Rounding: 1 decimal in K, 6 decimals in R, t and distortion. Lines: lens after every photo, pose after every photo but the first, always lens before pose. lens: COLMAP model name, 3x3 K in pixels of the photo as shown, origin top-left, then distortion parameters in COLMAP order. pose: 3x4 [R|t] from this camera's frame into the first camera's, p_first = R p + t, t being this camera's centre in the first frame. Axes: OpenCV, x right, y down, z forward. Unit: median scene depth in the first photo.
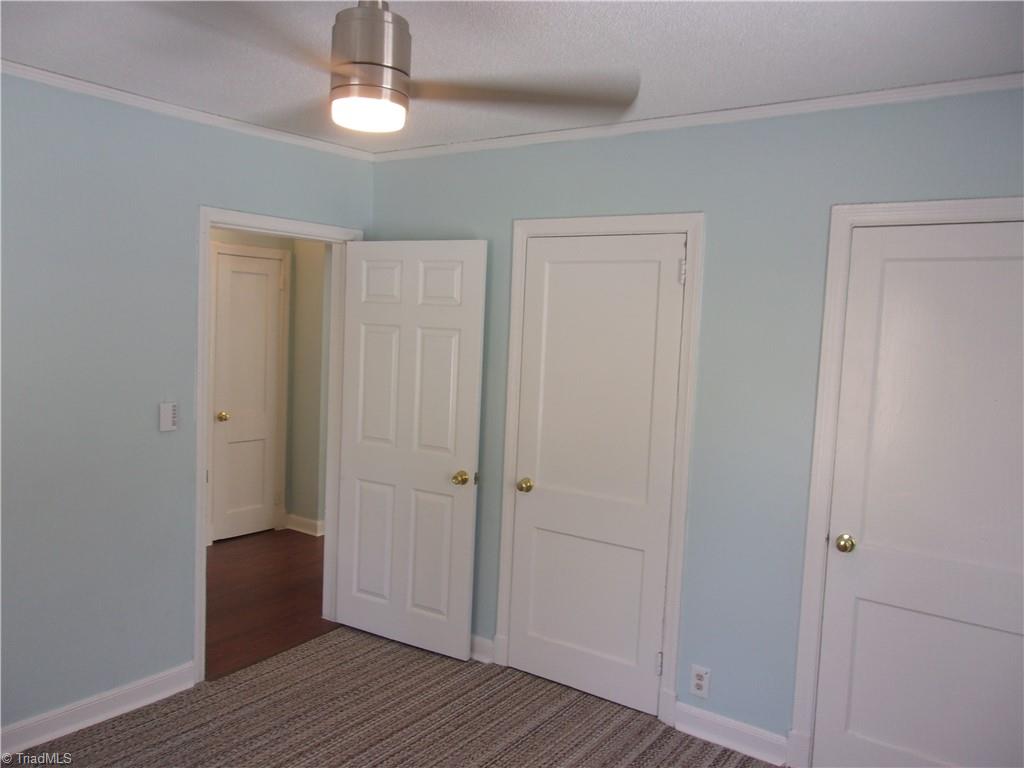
lens RADIAL K [[797.2, 0, 512.0], [0, 797.2, 384.0], [0, 0, 1]] dist [-0.000228, 0.003262]
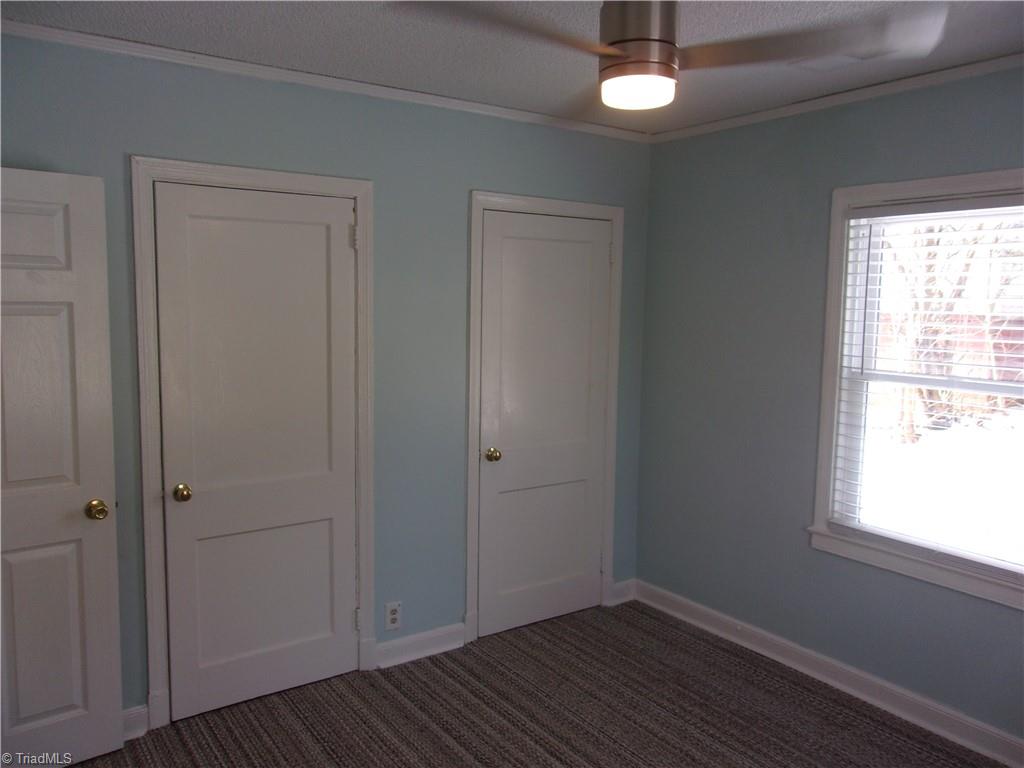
lens RADIAL K [[793.7, 0, 512.0], [0, 793.7, 375.5], [0, 0, 1]] dist [-0.000731, -0.041504]
pose [[0.331637, -0.129324, 0.934501, -0.684924], [0.074784, 0.991046, 0.110610, -0.061285], [-0.940438, 0.033203, 0.338339, 0.468005]]
